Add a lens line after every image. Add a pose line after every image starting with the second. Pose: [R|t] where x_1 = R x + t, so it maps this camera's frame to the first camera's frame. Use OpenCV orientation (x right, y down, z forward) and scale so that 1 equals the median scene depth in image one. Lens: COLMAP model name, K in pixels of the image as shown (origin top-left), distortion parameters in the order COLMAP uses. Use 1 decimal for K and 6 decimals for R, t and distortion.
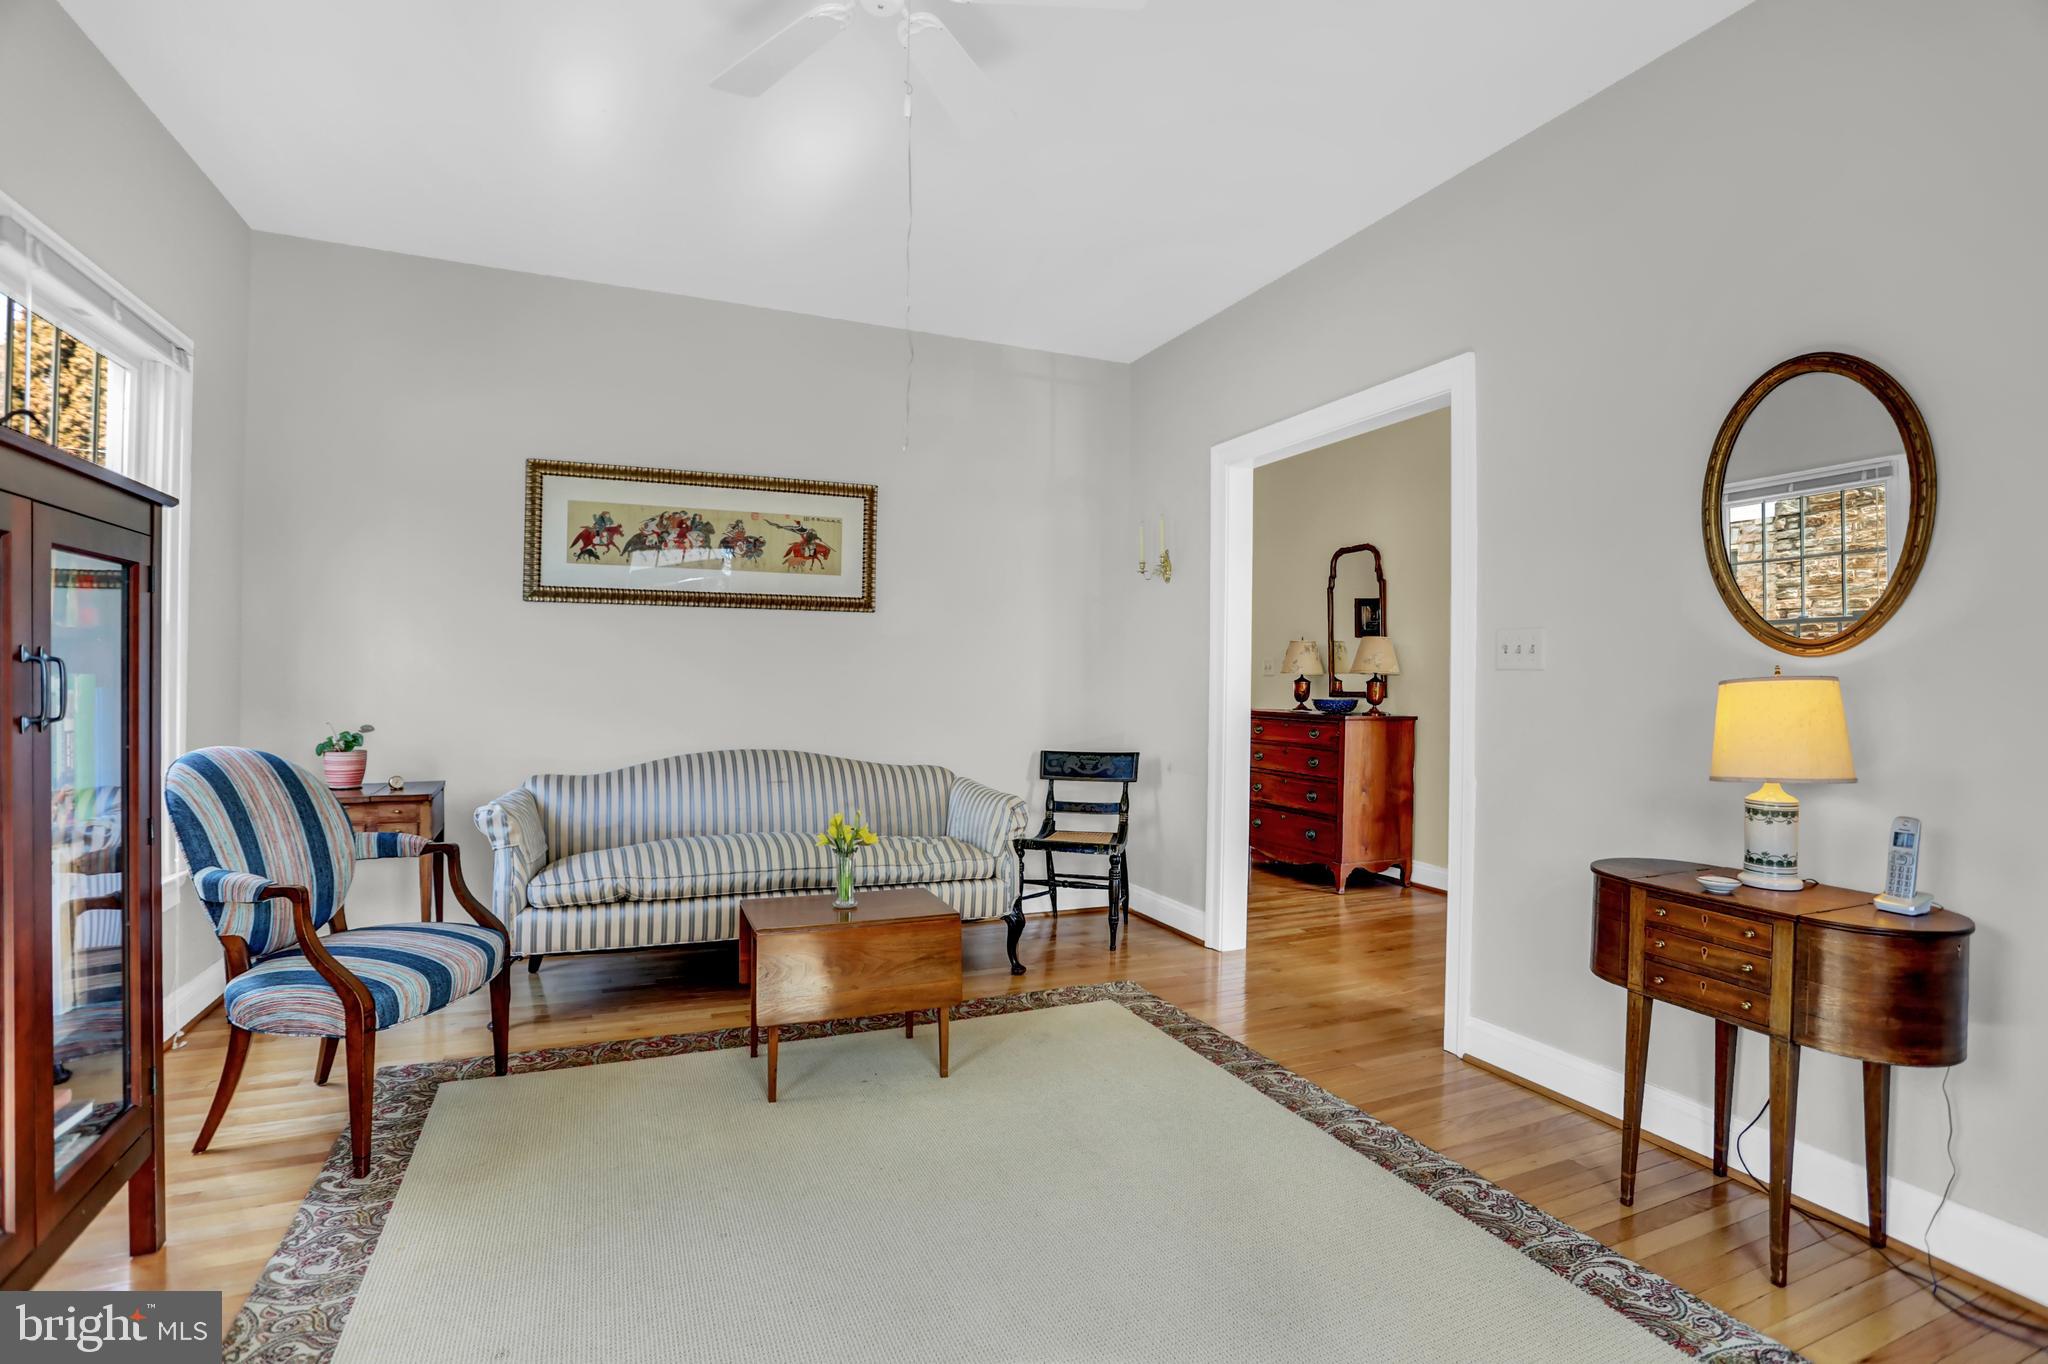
lens RADIAL K [[991.3, 0, 1022.3], [0, 991.3, 671.9], [0, 0, 1]] dist [-0.054677, 0.015744]
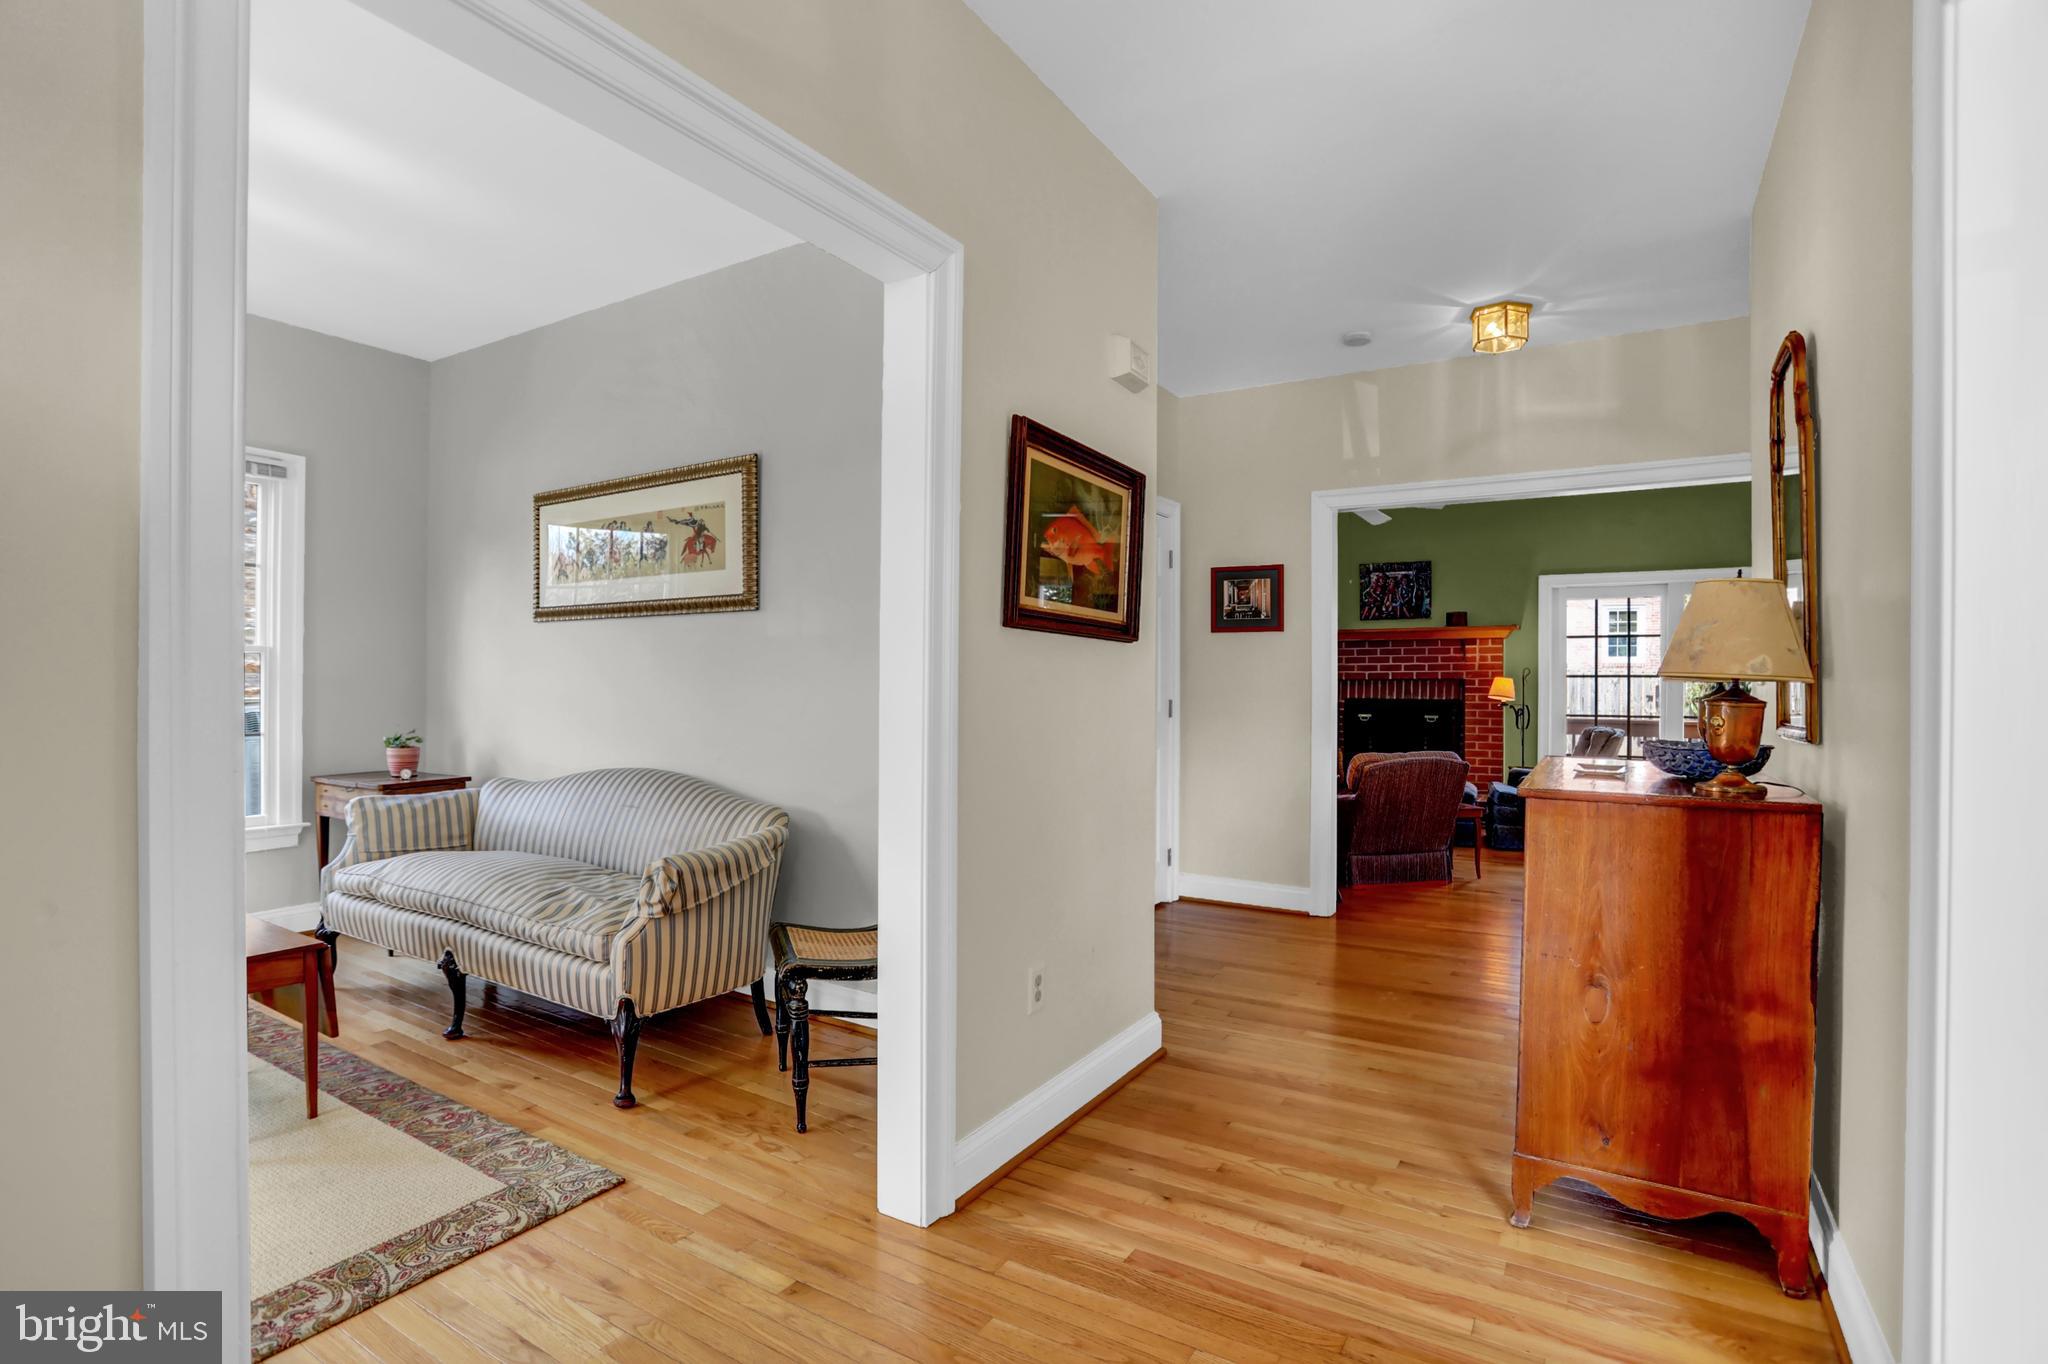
lens RADIAL K [[991.3, 0, 1029.0], [0, 991.3, 688.7], [0, 0, 1]] dist [-0.054677, 0.015744]
pose [[0.576632, -0.002967, -0.816999, 0.649106], [0.000619, 0.999995, -0.003195, 0.006232], [0.817004, 0.001336, 0.576631, 0.734162]]
